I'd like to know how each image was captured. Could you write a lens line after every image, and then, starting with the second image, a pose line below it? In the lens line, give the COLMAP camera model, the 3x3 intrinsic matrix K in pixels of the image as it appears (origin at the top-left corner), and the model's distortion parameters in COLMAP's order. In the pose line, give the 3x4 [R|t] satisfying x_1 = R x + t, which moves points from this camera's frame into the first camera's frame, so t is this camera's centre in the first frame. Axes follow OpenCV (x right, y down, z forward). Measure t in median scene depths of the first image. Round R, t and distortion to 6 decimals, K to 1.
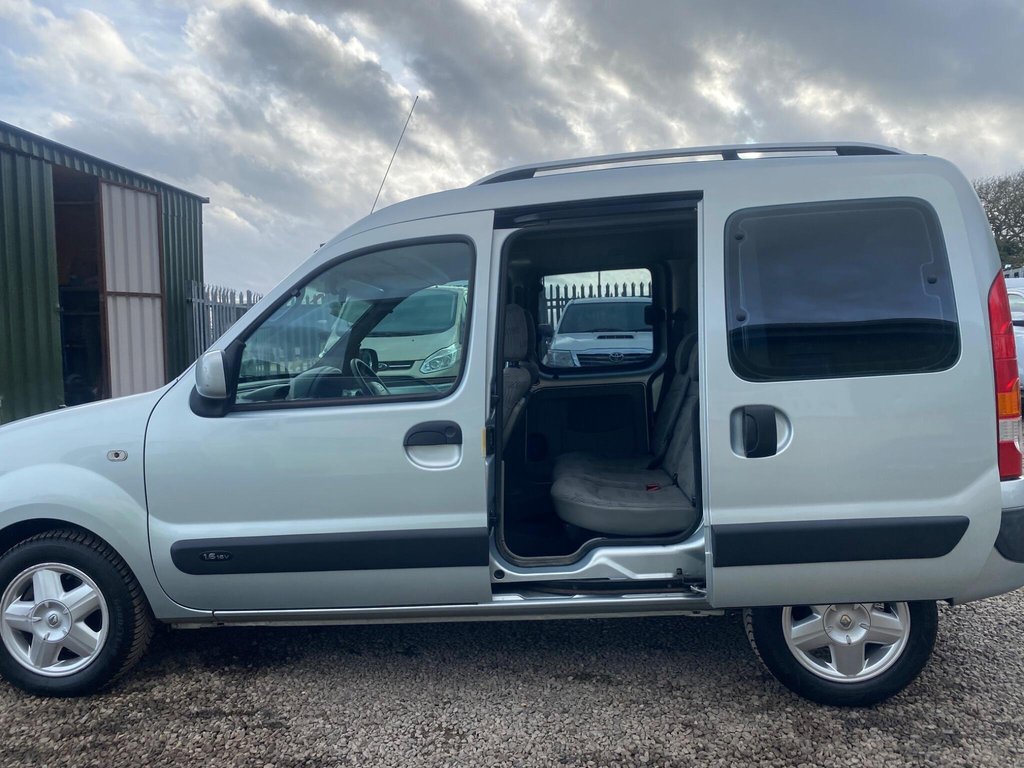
lens RADIAL K [[782.9, 0, 512.2], [0, 782.9, 366.8], [0, 0, 1]] dist [0.002899, -0.001290]
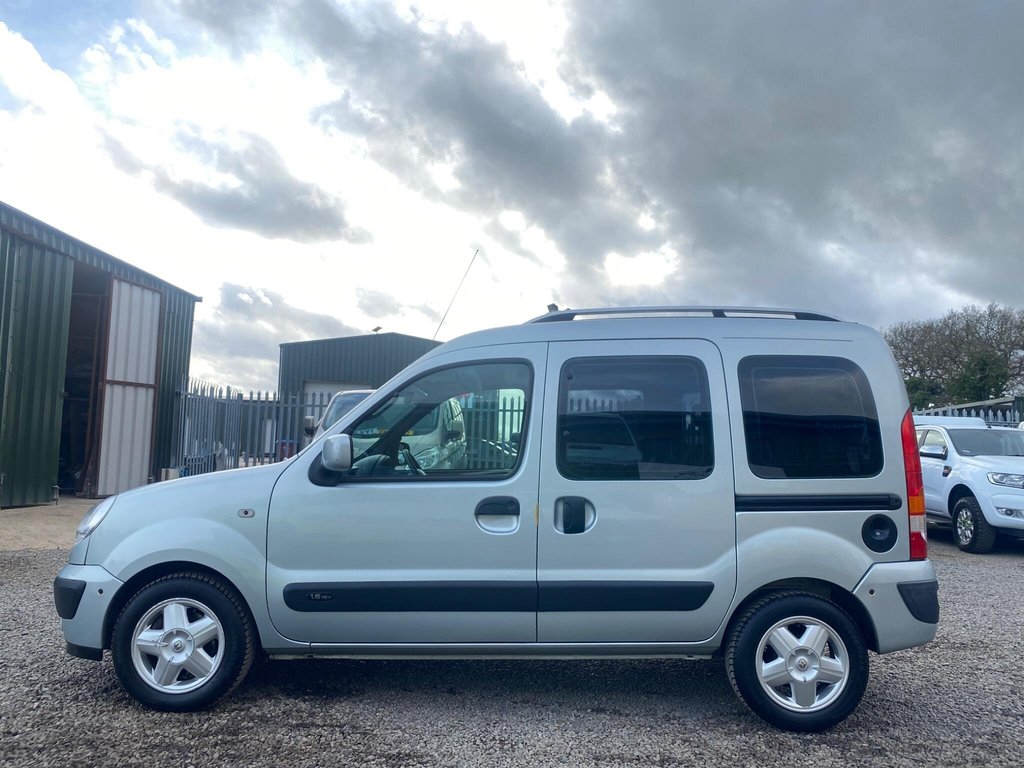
lens RADIAL K [[782.9, 0, 512.2], [0, 782.9, 366.8], [0, 0, 1]] dist [0.002899, -0.001290]
pose [[0.995972, 0.061496, 0.065247, -0.172093], [-0.051649, 0.988354, -0.143140, 0.038562], [-0.073290, 0.139194, 0.987549, -0.327852]]
